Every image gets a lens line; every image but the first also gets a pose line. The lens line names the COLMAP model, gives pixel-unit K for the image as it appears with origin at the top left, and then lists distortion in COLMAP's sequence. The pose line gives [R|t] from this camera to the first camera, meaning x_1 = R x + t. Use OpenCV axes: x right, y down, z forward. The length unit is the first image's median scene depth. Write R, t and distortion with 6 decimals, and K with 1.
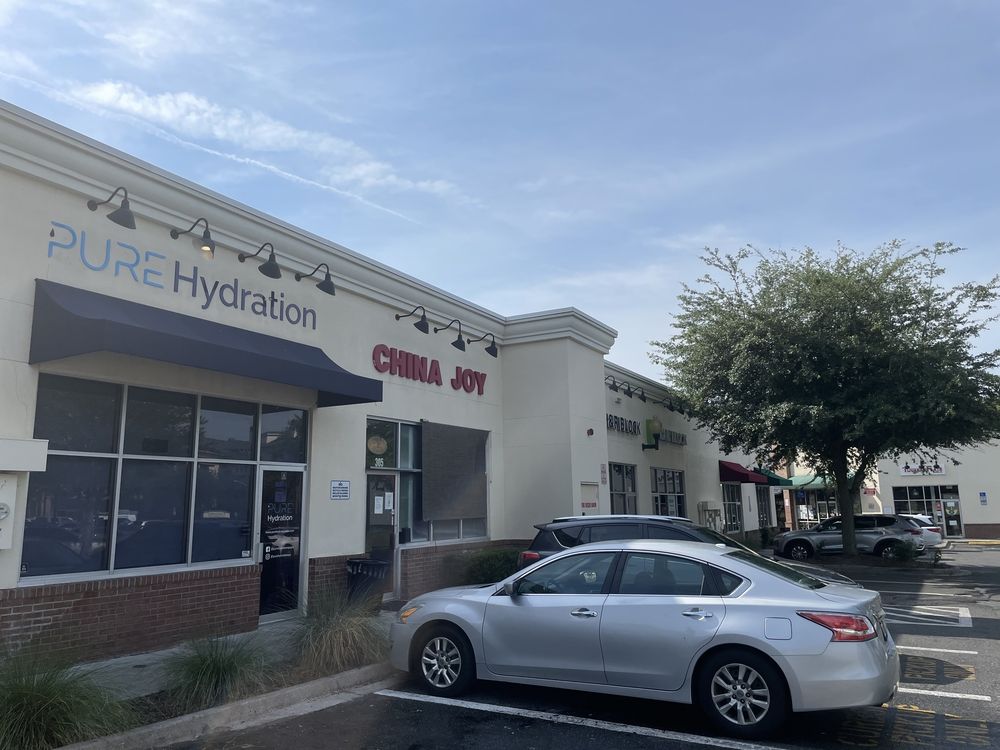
lens RADIAL K [[764.7, 0, 503.6], [0, 764.7, 367.3], [0, 0, 1]] dist [0.046844, -0.029889]
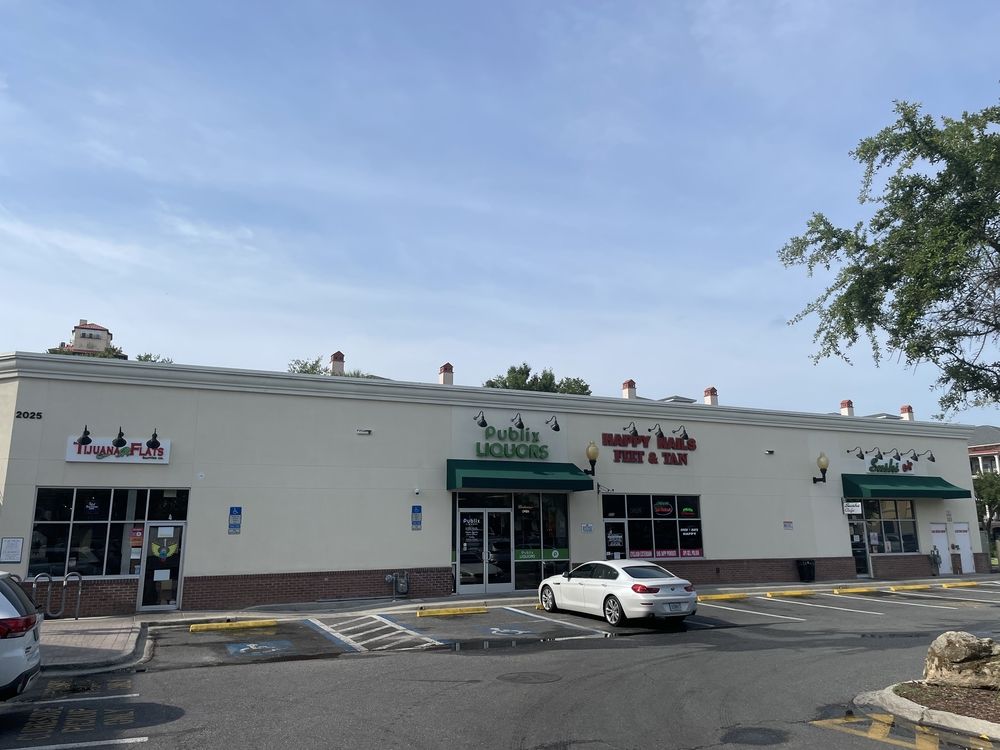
lens RADIAL K [[764.7, 0, 502.1], [0, 764.7, 374.1], [0, 0, 1]] dist [0.046844, -0.029889]
pose [[0.591531, 0.183504, 0.785123, 0.327009], [-0.148045, 0.981921, -0.117960, 0.111144], [-0.792574, -0.046457, 0.608003, 0.581563]]
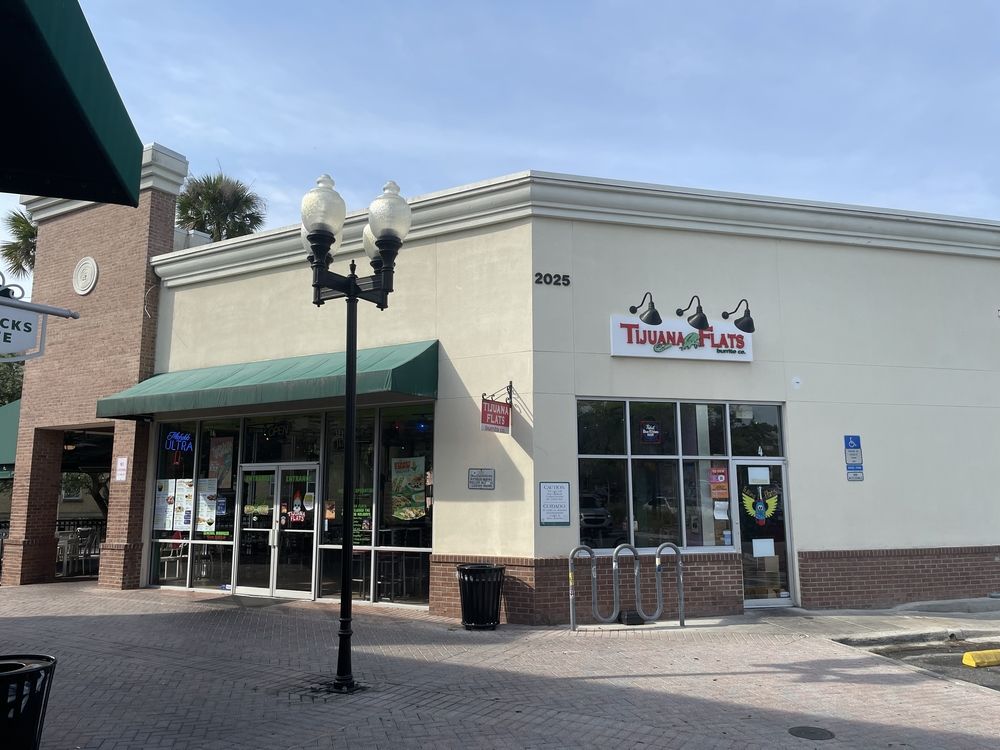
lens RADIAL K [[764.7, 0, 501.8], [0, 764.7, 374.5], [0, 0, 1]] dist [0.046844, -0.029889]
pose [[0.717789, 0.124320, 0.685072, 0.331280], [-0.136485, 0.989964, -0.036645, 0.162649], [-0.682752, -0.067199, 0.727554, 0.864281]]
